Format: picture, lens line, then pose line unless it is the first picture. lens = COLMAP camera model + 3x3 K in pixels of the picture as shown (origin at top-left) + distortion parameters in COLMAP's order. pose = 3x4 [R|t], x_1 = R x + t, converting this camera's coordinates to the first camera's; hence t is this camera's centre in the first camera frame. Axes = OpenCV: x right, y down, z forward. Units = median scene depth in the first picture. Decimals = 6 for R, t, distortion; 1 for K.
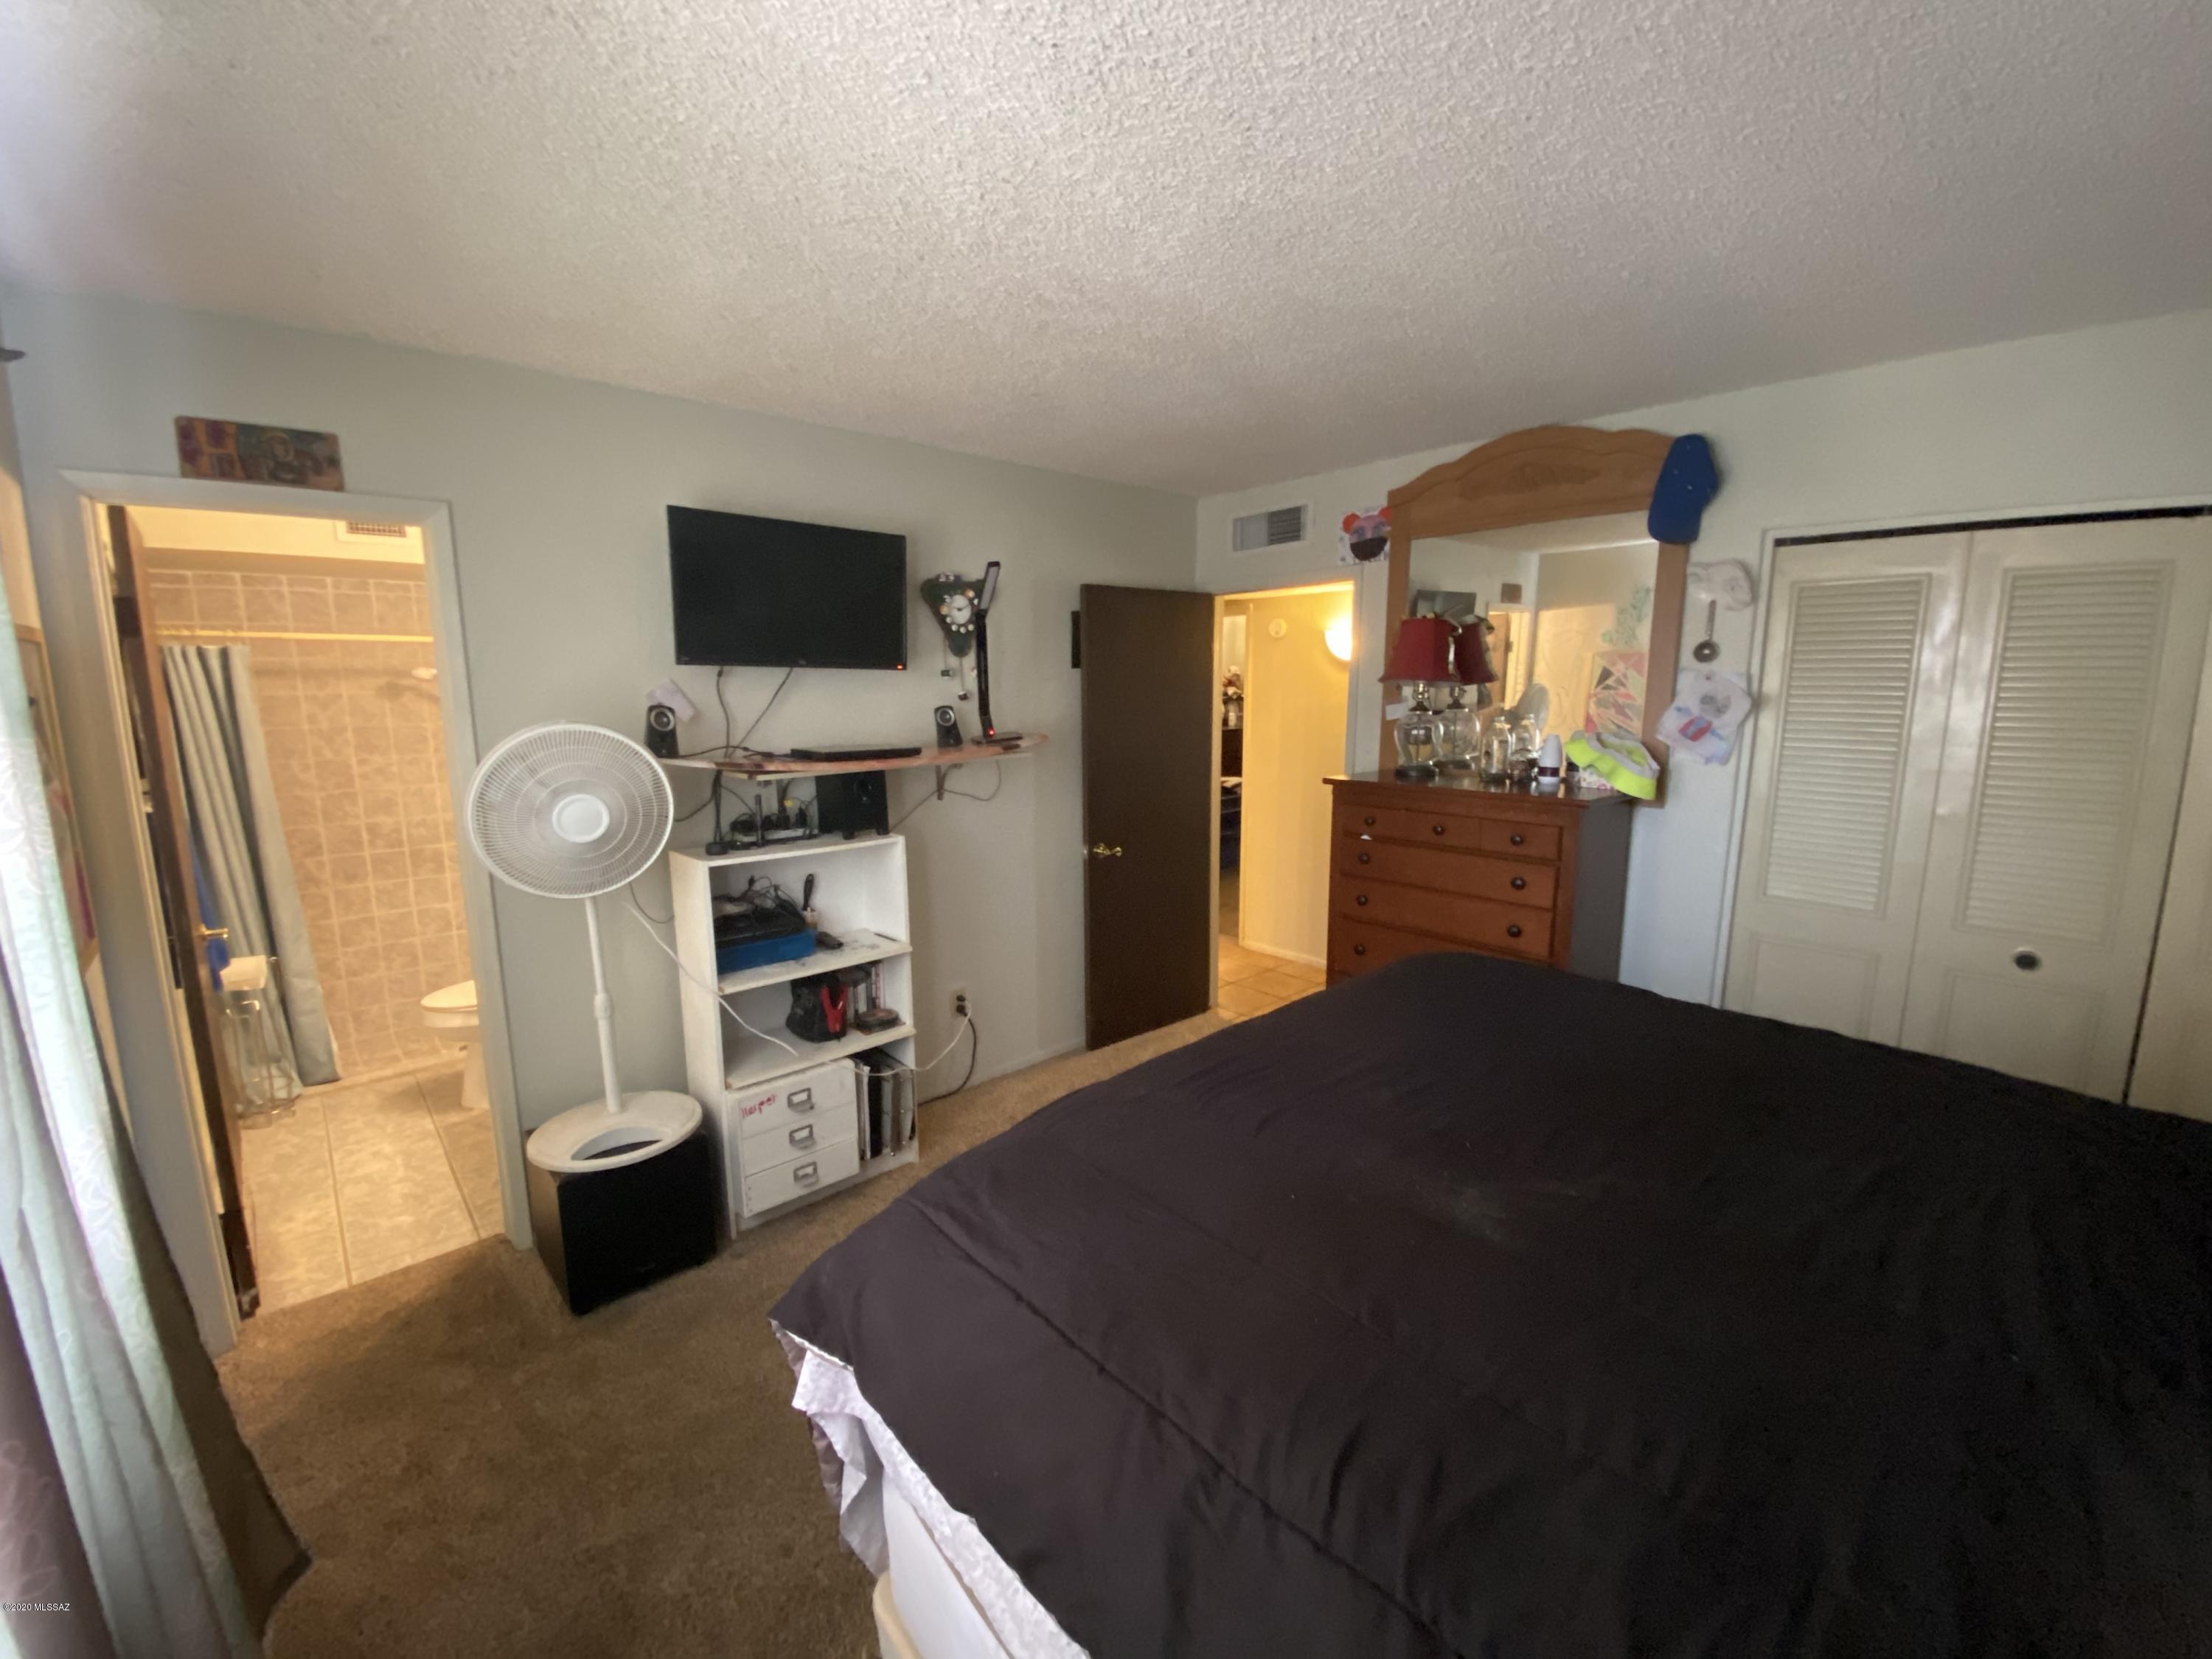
lens RADIAL K [[891.7, 0, 1095.5], [0, 891.7, 839.7], [0, 0, 1]] dist [-0.012348, -0.002051]
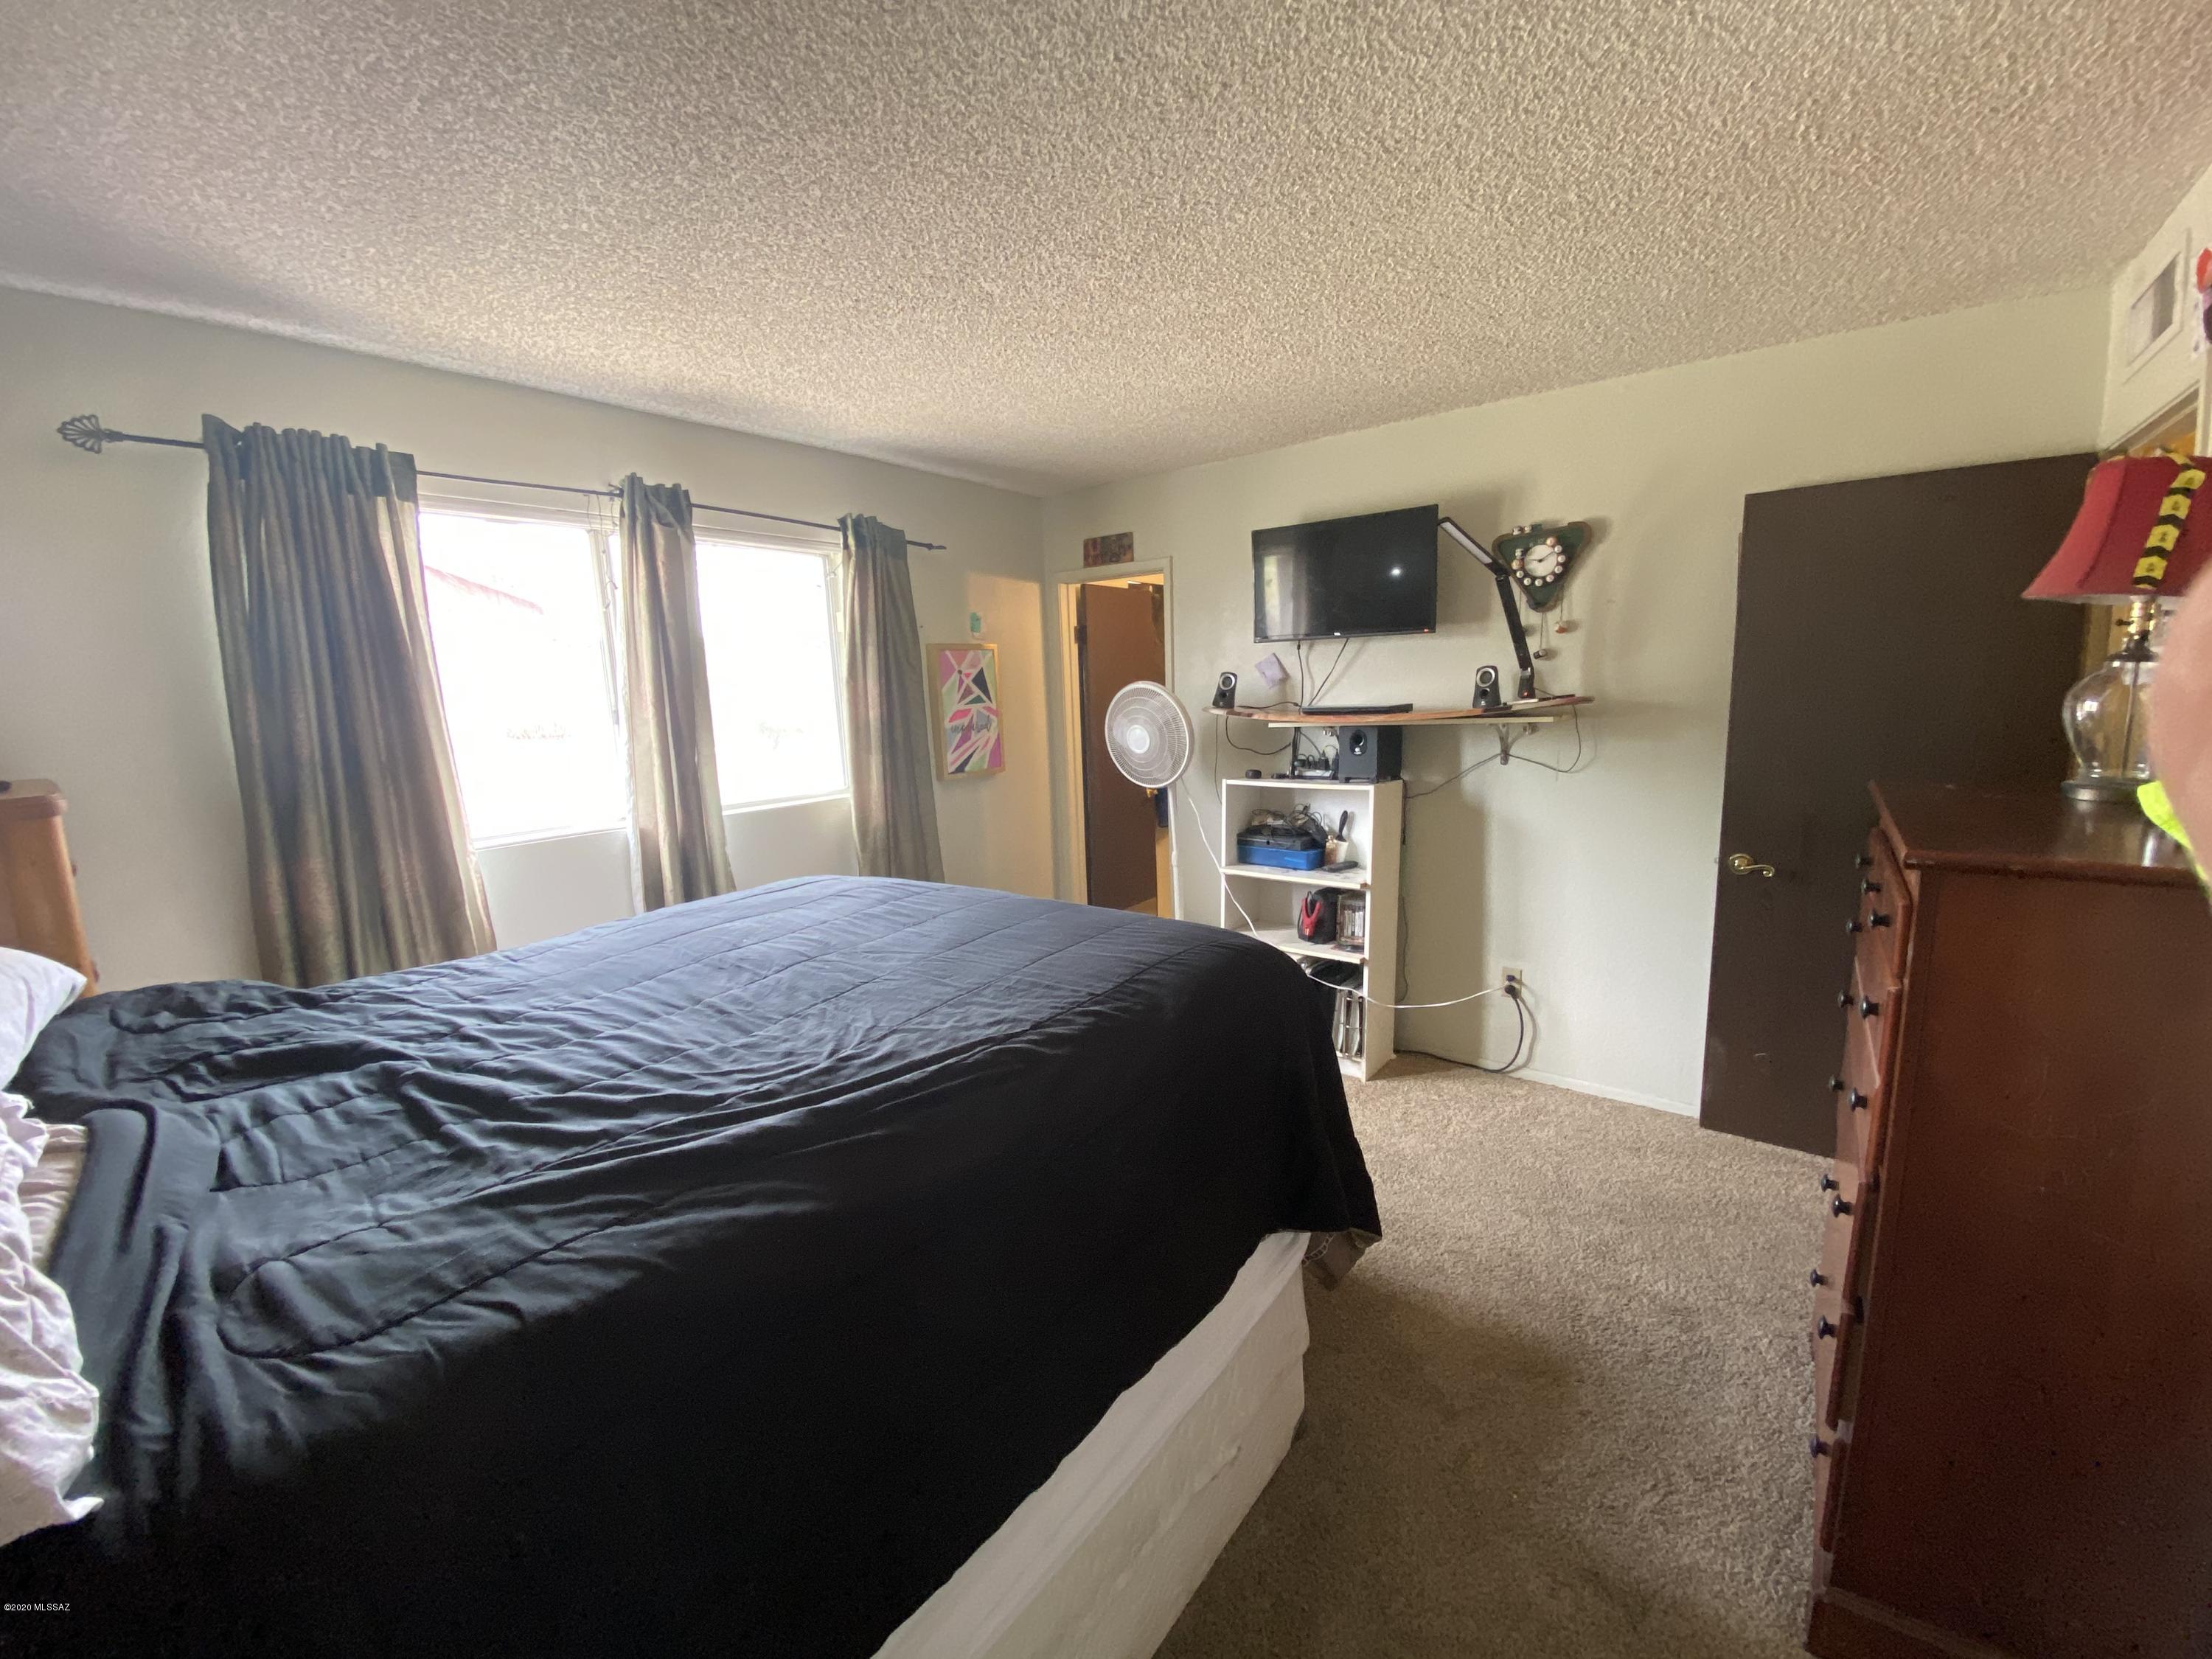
lens RADIAL K [[891.7, 0, 1101.4], [0, 891.7, 829.7], [0, 0, 1]] dist [-0.012348, -0.002051]
pose [[0.152712, 0.156368, -0.975822, 1.046425], [-0.135230, 0.981422, 0.136103, -0.070581], [0.978975, 0.111176, 0.171020, 0.624072]]
